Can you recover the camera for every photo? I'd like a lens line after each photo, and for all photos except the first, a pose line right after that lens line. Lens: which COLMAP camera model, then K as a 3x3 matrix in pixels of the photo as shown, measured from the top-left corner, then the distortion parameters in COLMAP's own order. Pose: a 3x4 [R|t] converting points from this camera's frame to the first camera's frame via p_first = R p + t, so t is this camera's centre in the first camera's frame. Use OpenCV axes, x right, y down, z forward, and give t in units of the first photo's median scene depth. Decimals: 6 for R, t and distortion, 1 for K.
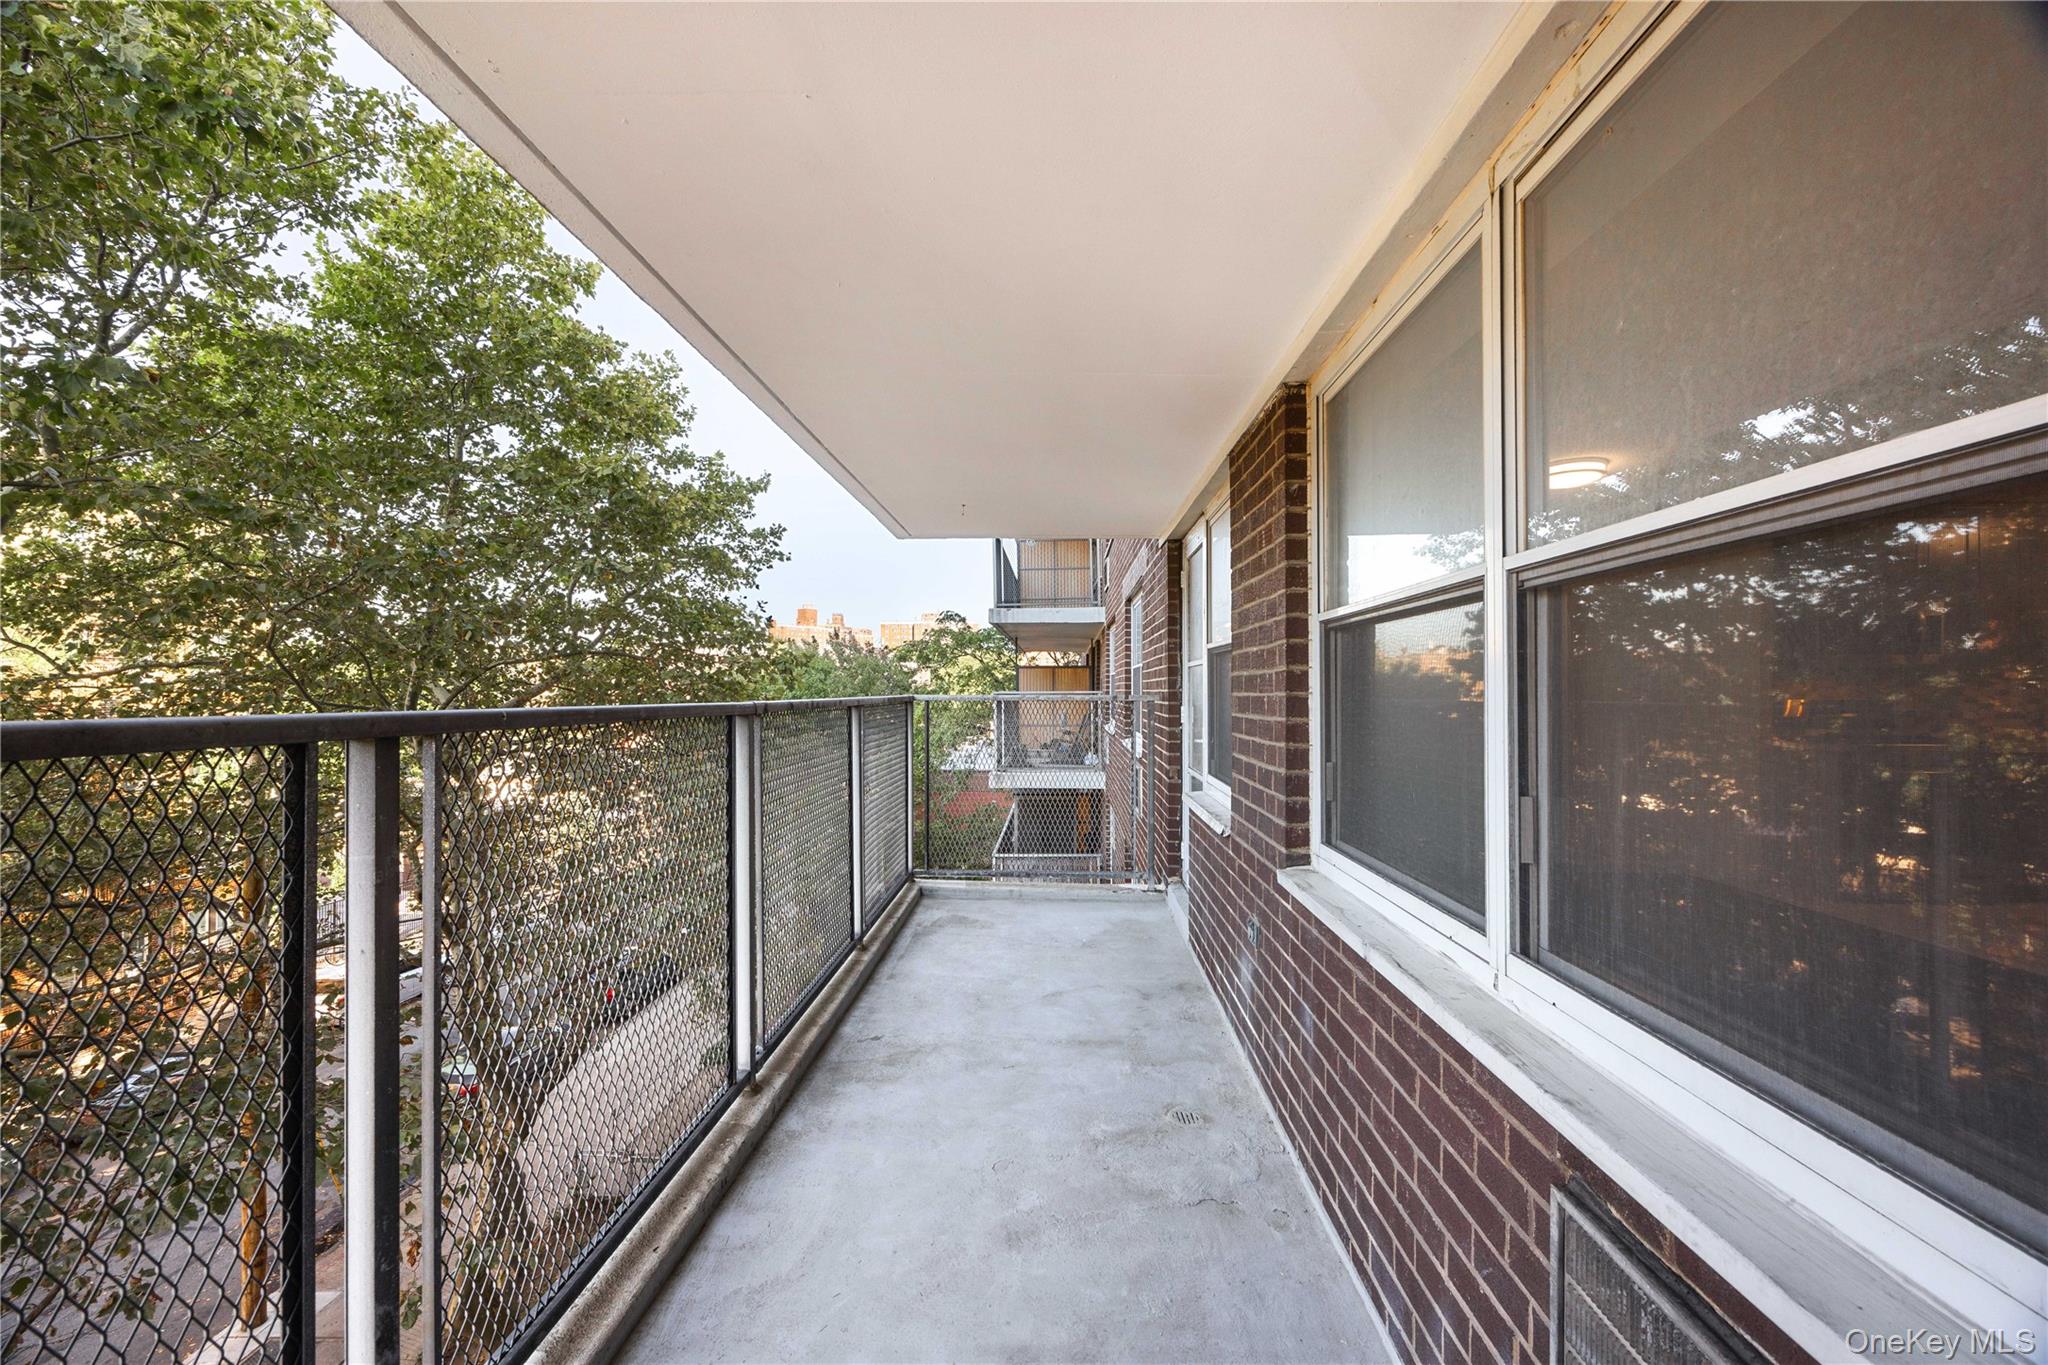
lens RADIAL K [[783.3, 0, 1025.2], [0, 783.3, 685.3], [0, 0, 1]] dist [-0.000144, -0.000020]
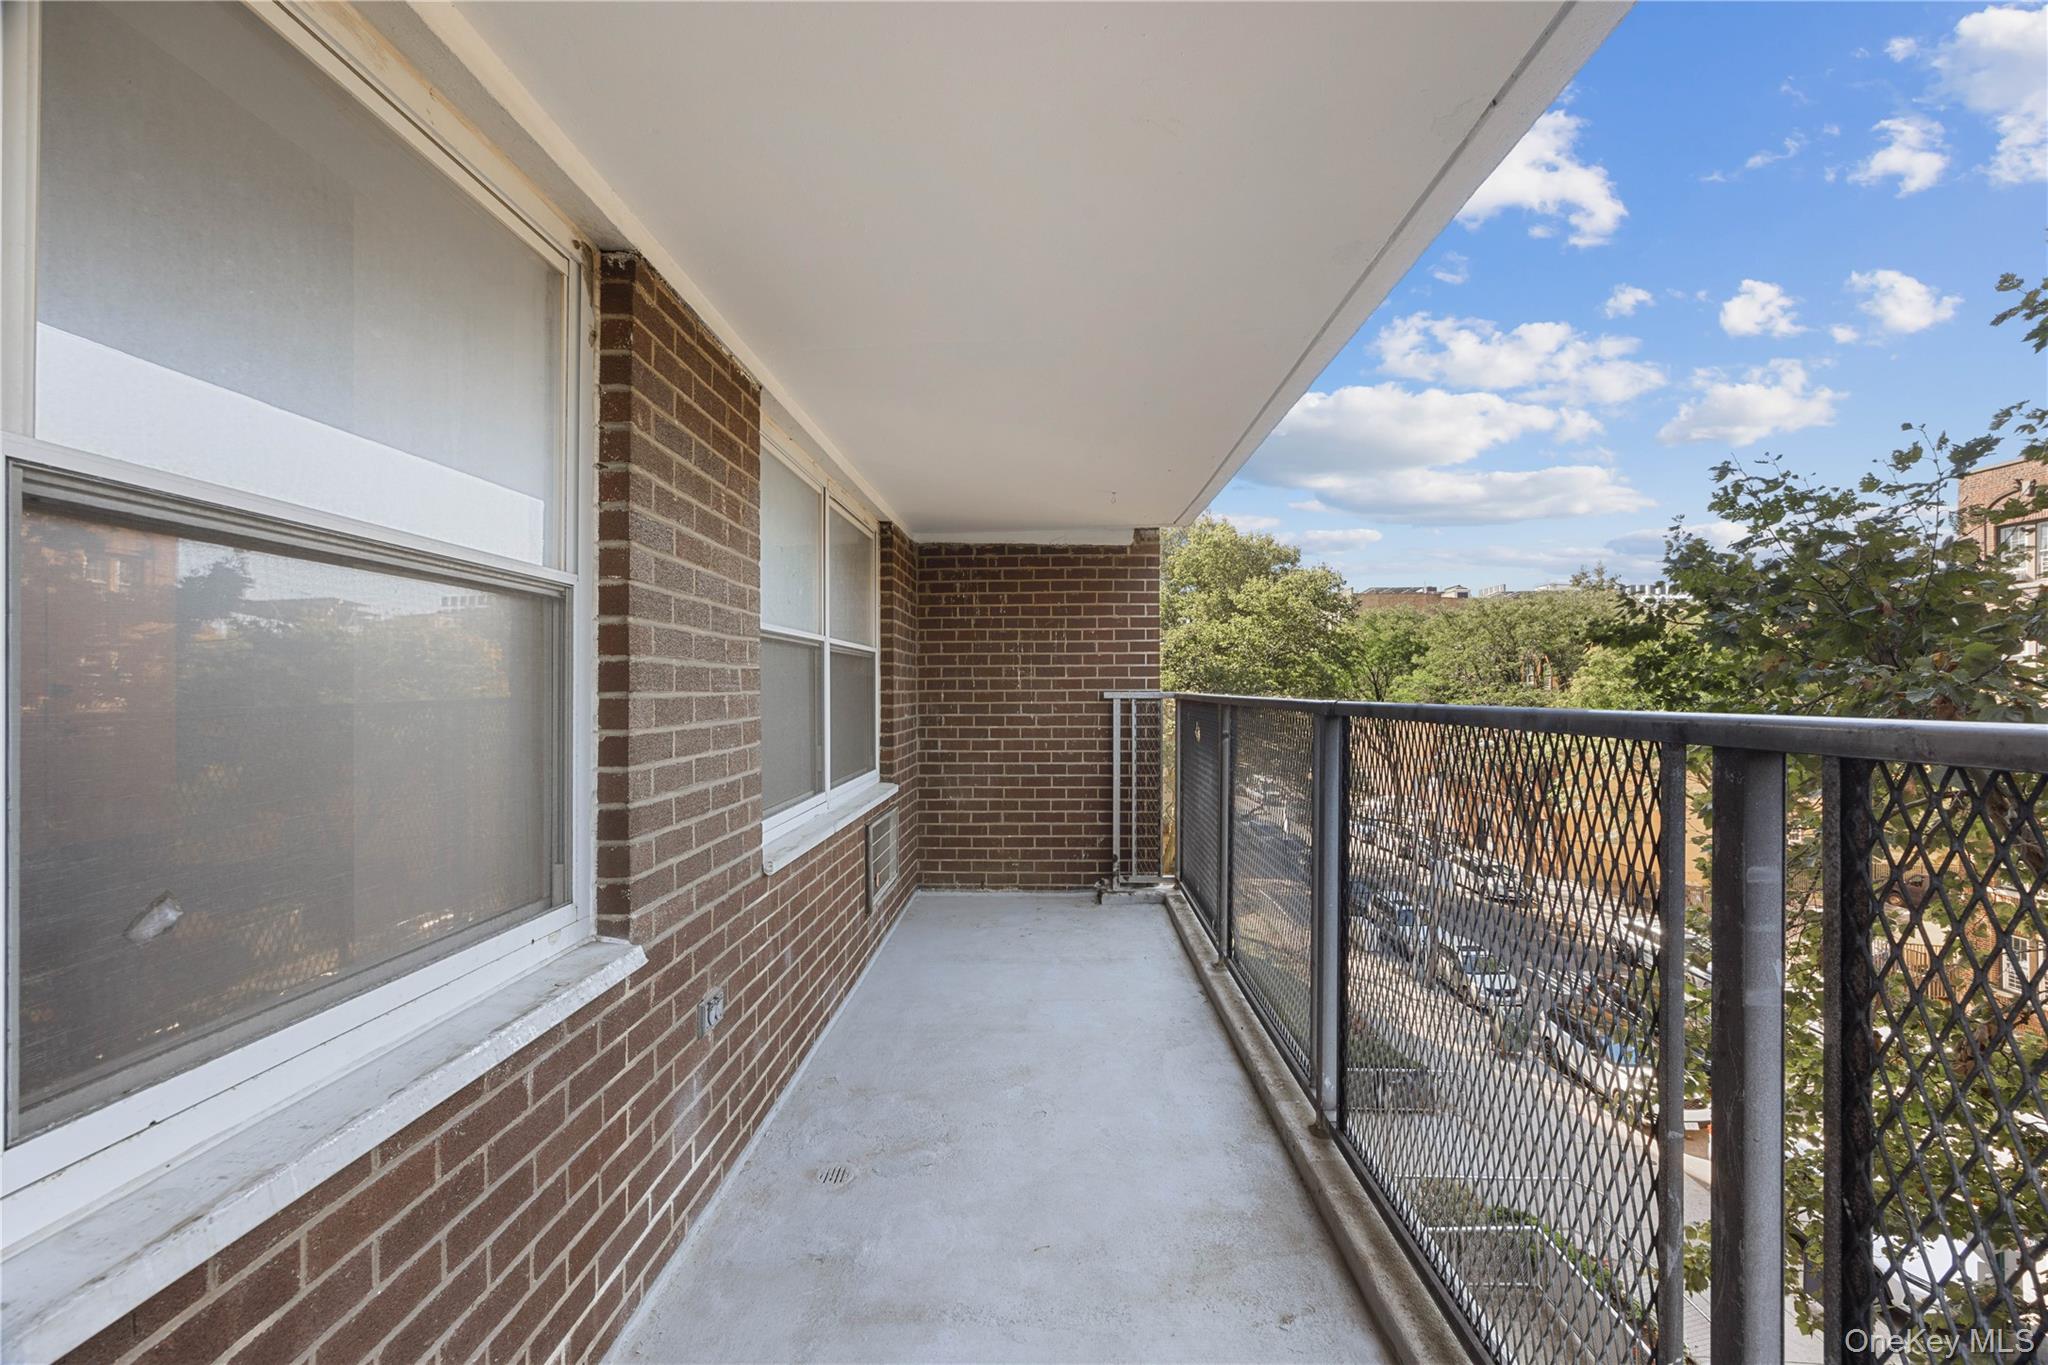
lens RADIAL K [[783.3, 0, 1025.2], [0, 783.3, 685.3], [0, 0, 1]] dist [-0.000144, -0.000020]
pose [[-0.999888, 0.006270, -0.013558, -0.000607], [0.006389, 0.999942, -0.008688, 0.010579], [0.013502, -0.008774, -0.999870, 1.897677]]
